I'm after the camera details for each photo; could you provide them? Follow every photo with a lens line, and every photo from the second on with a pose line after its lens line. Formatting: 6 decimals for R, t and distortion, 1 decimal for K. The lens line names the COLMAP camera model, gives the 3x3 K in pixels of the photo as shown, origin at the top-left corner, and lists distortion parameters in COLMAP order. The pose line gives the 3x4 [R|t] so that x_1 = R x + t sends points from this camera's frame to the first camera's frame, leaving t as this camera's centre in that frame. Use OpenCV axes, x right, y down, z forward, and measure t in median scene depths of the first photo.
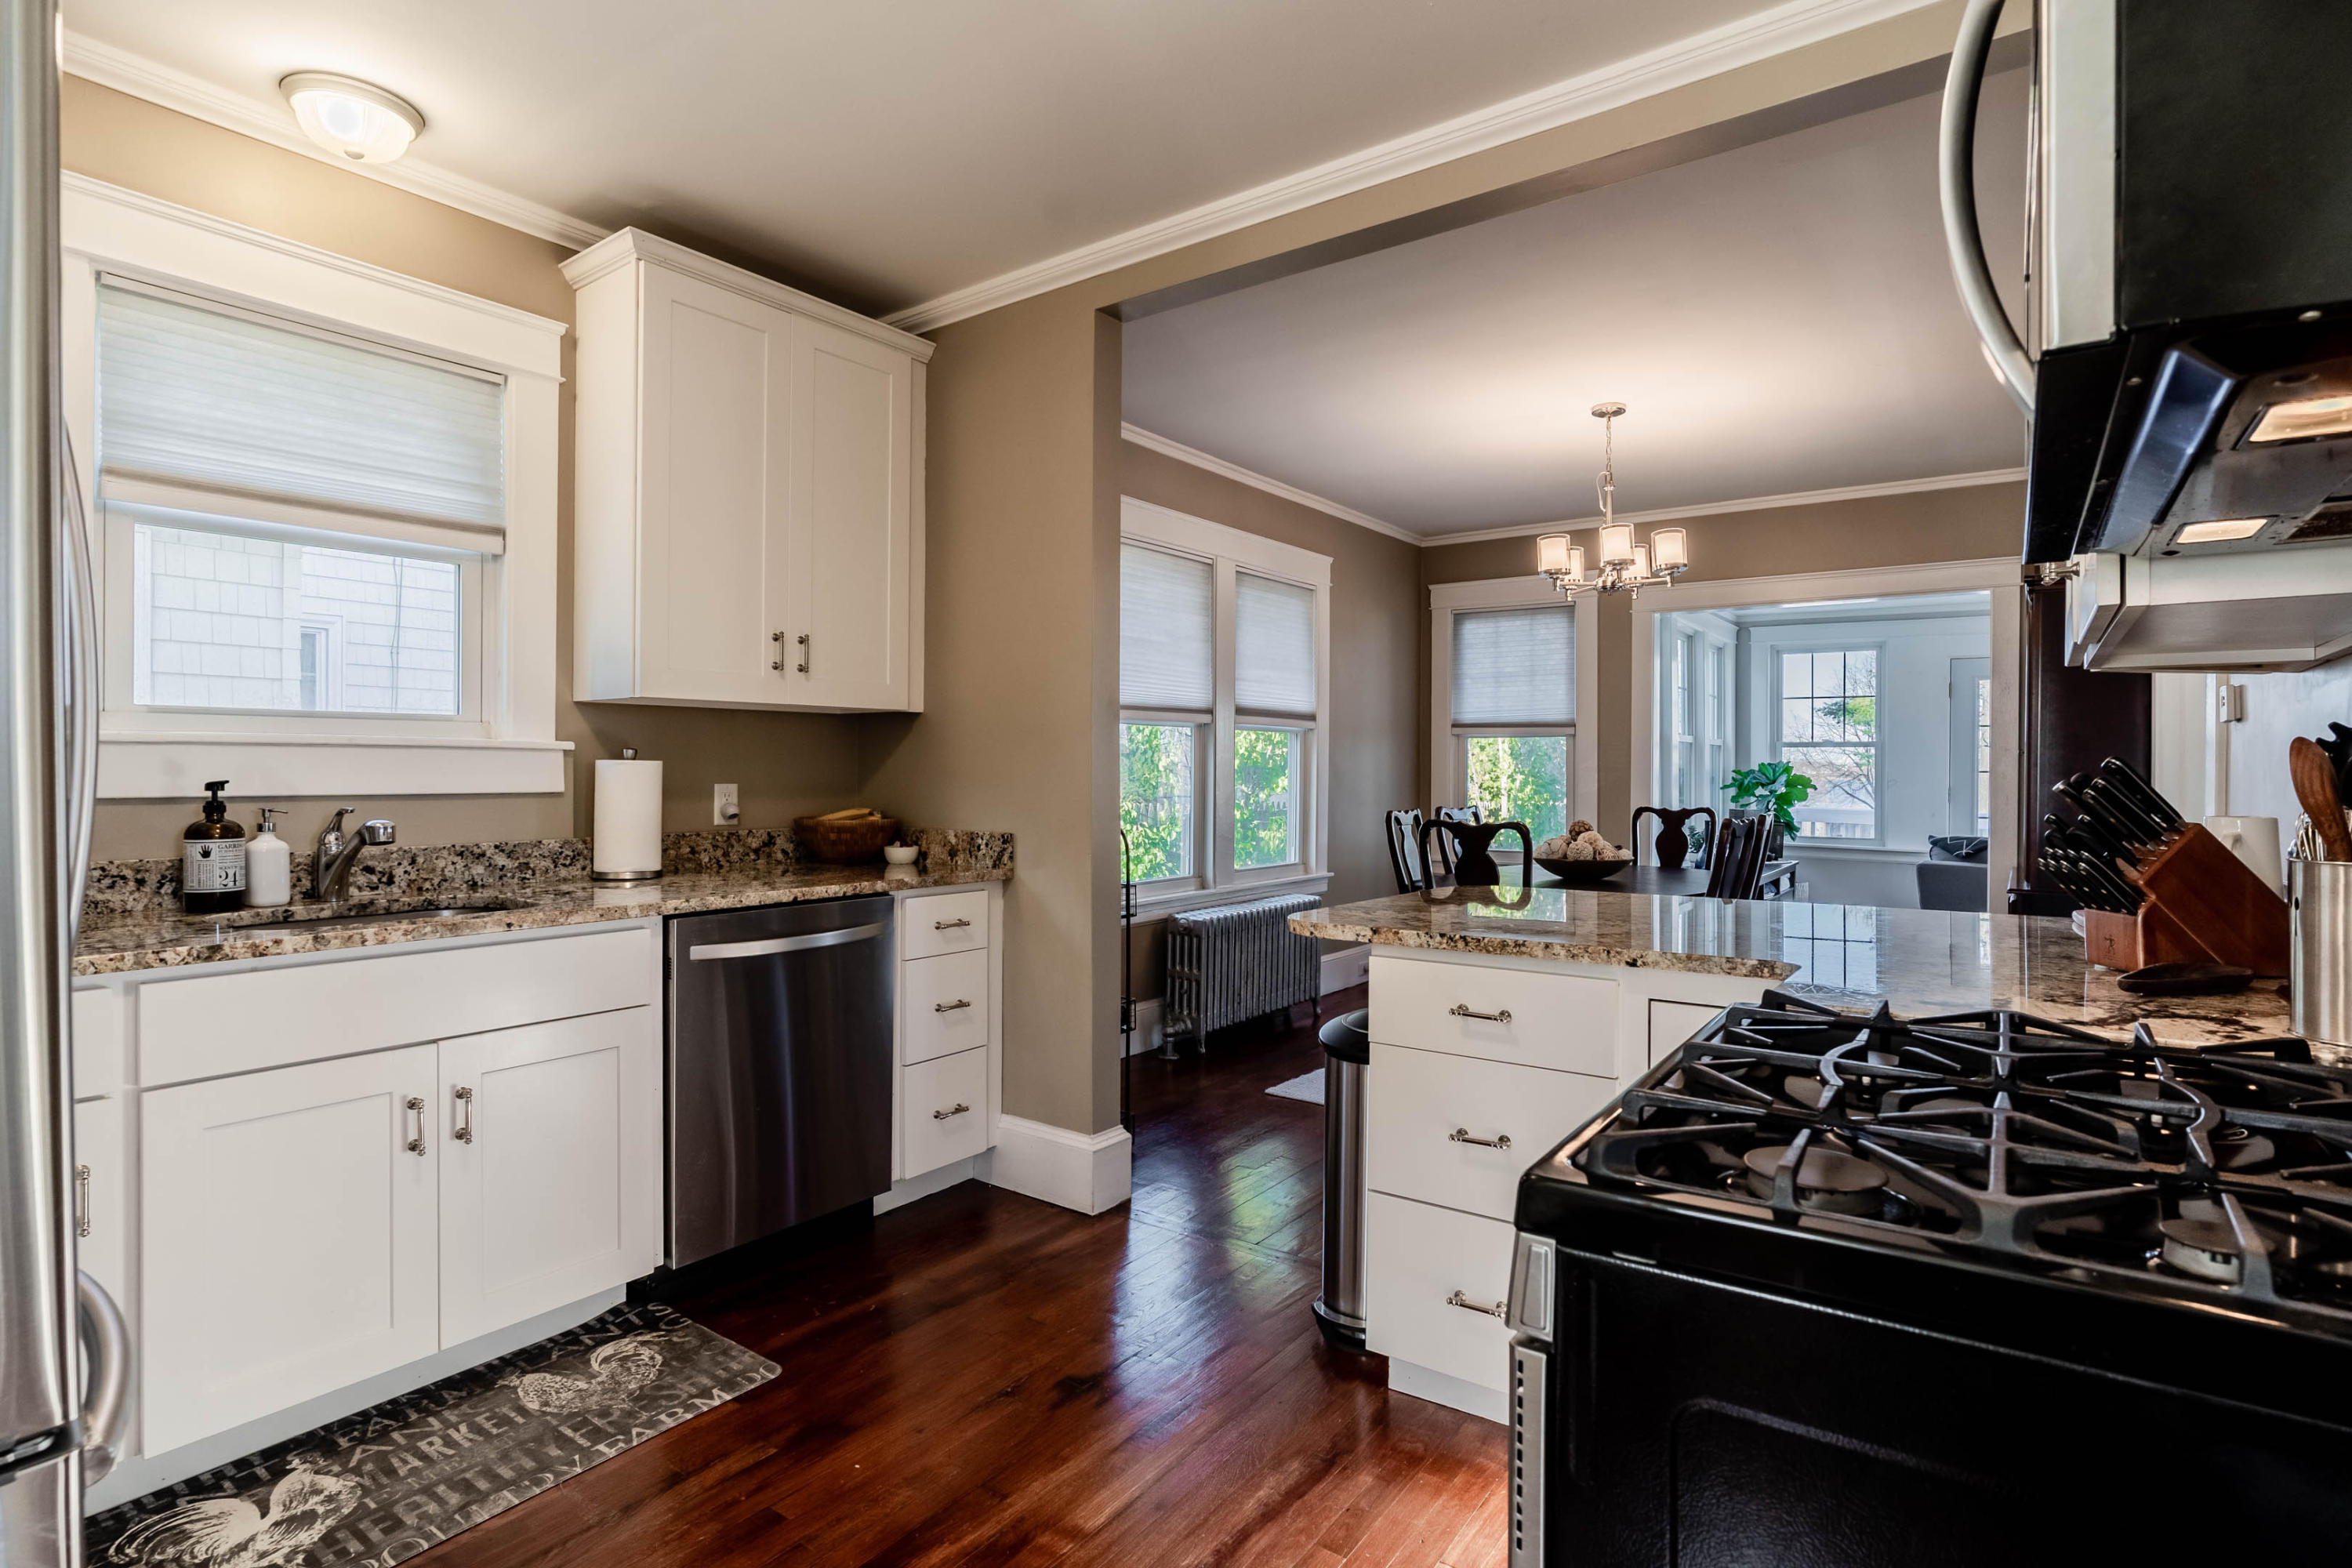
lens RADIAL K [[1128.4, 0, 1174.3], [0, 1128.4, 810.1], [0, 0, 1]] dist [-0.037410, 0.018795]
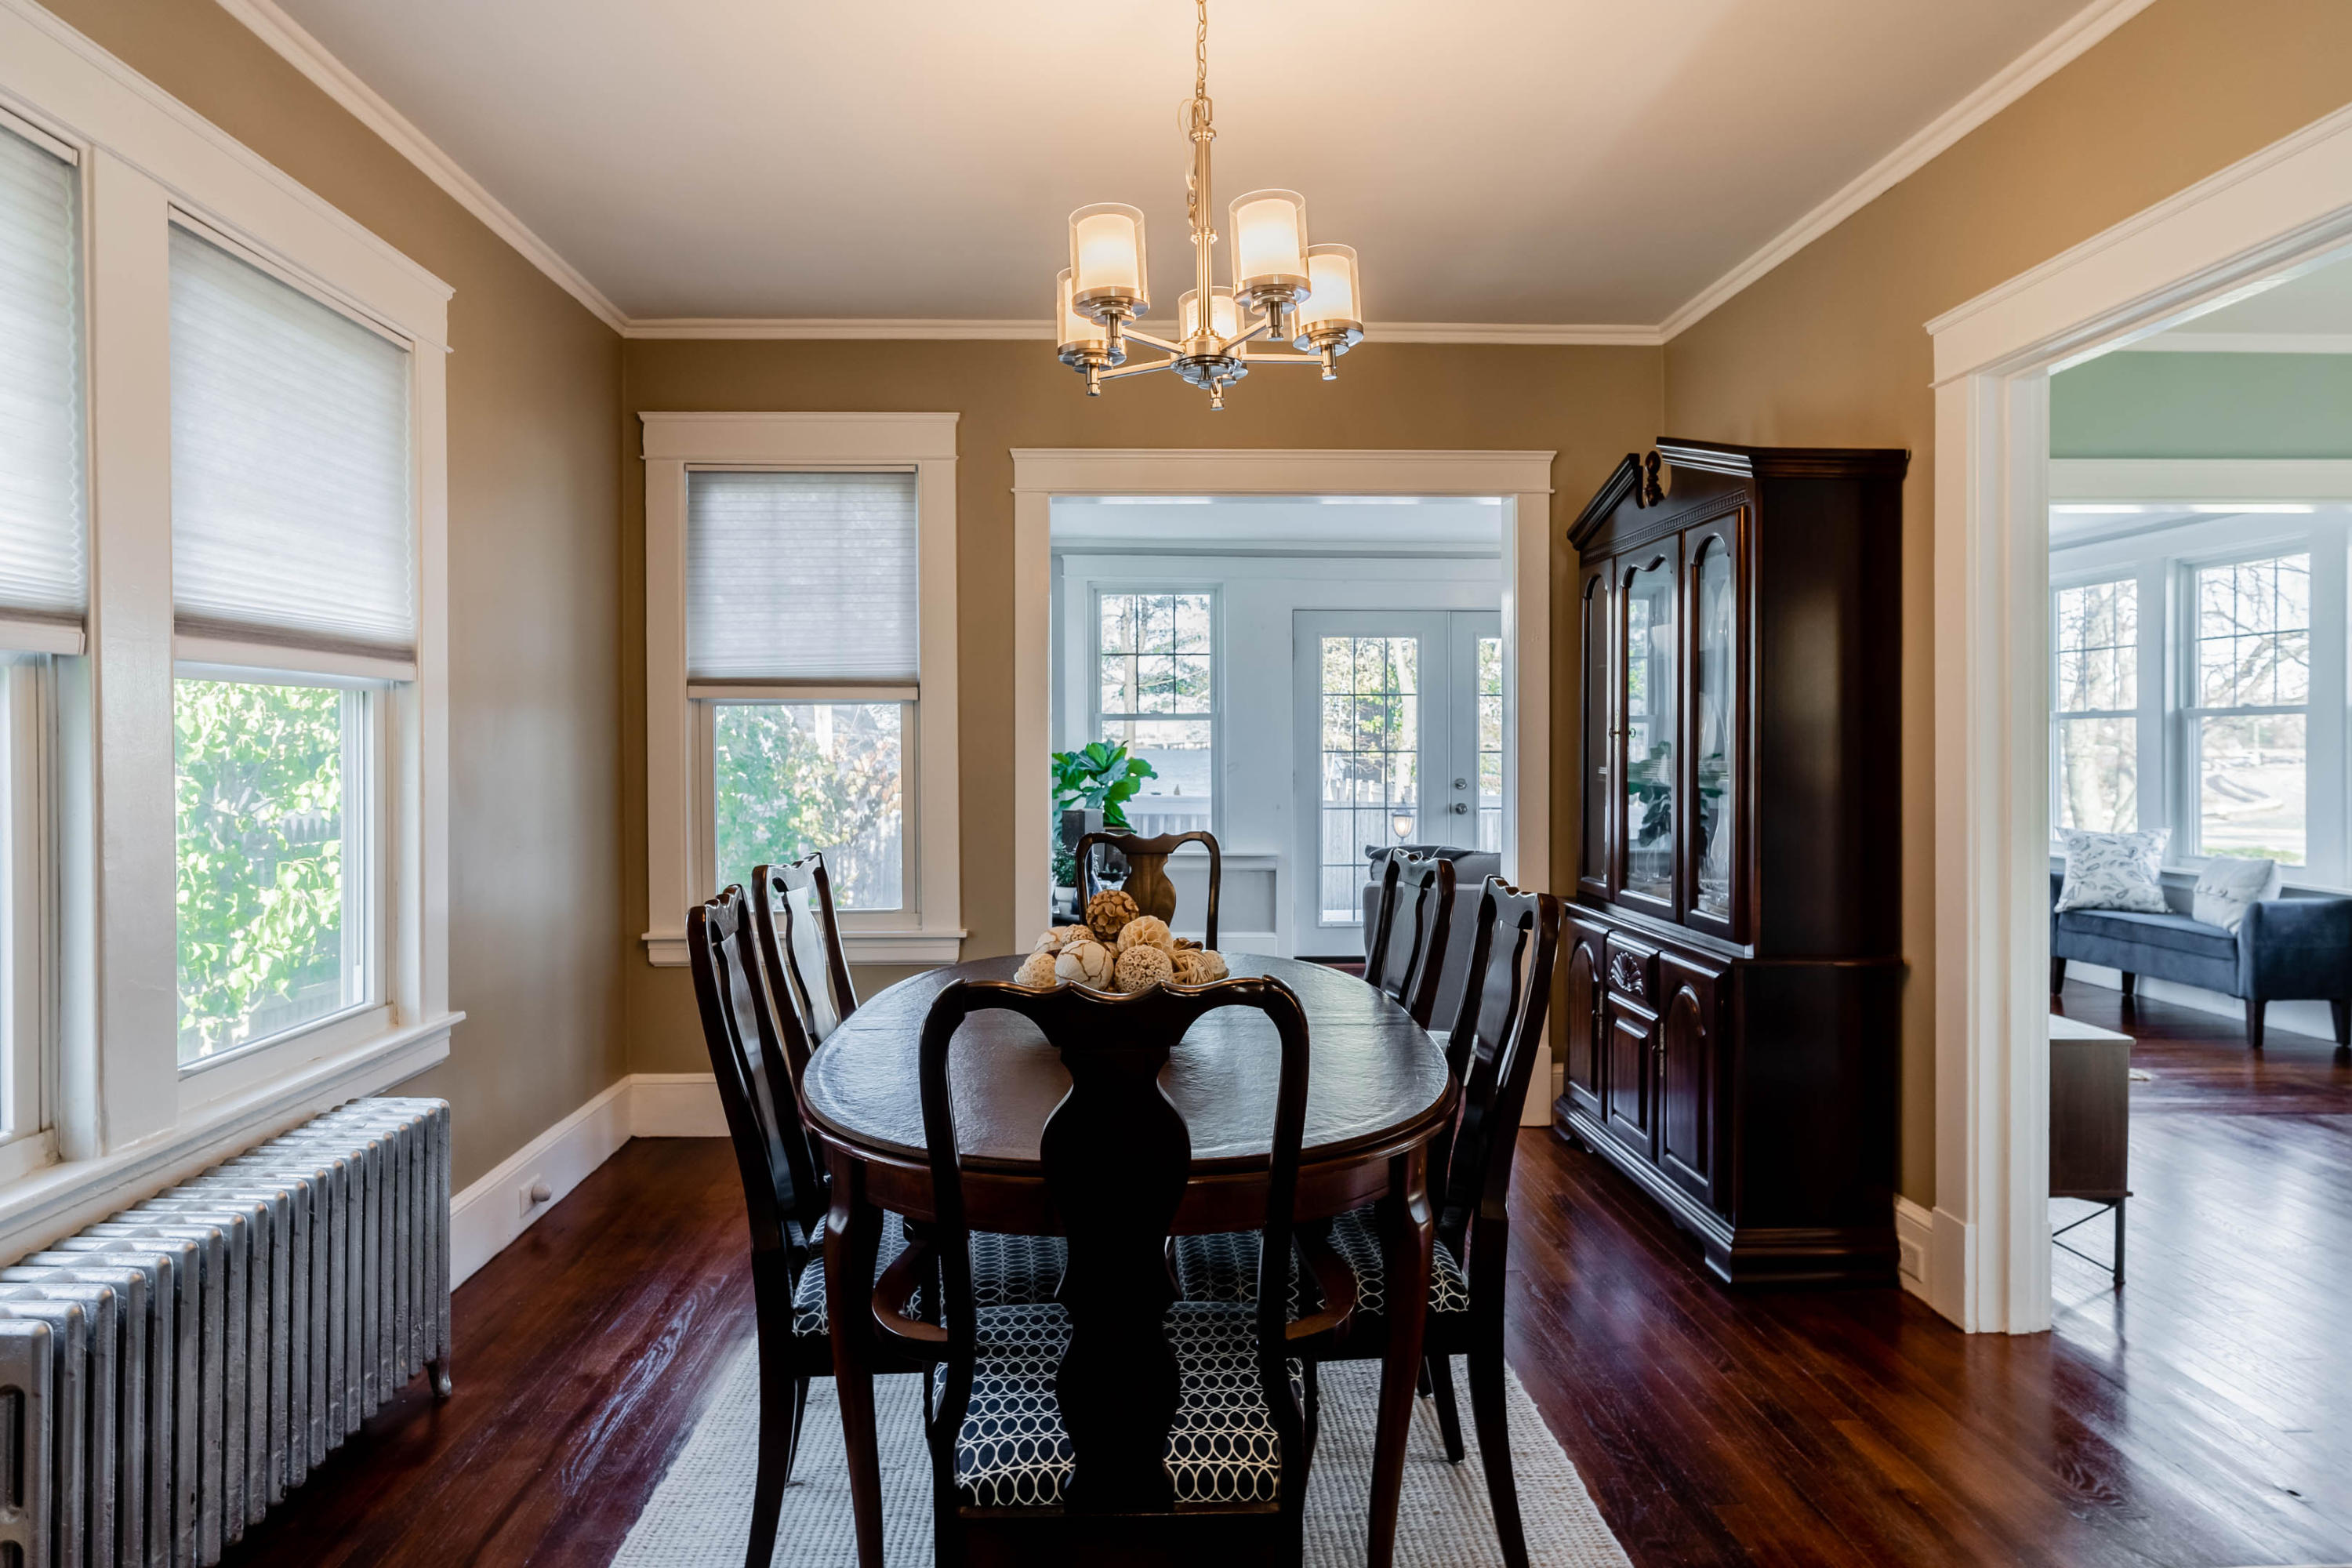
lens RADIAL K [[1319.7, 0, 1102.5], [0, 1319.7, 752.4], [0, 0, 1]] dist [0.013050, 0.000219]
pose [[0.798011, -0.012705, 0.602509, 0.031561], [0.029380, 0.999409, -0.017839, -0.029100], [-0.601926, 0.031938, 0.797913, 0.450439]]
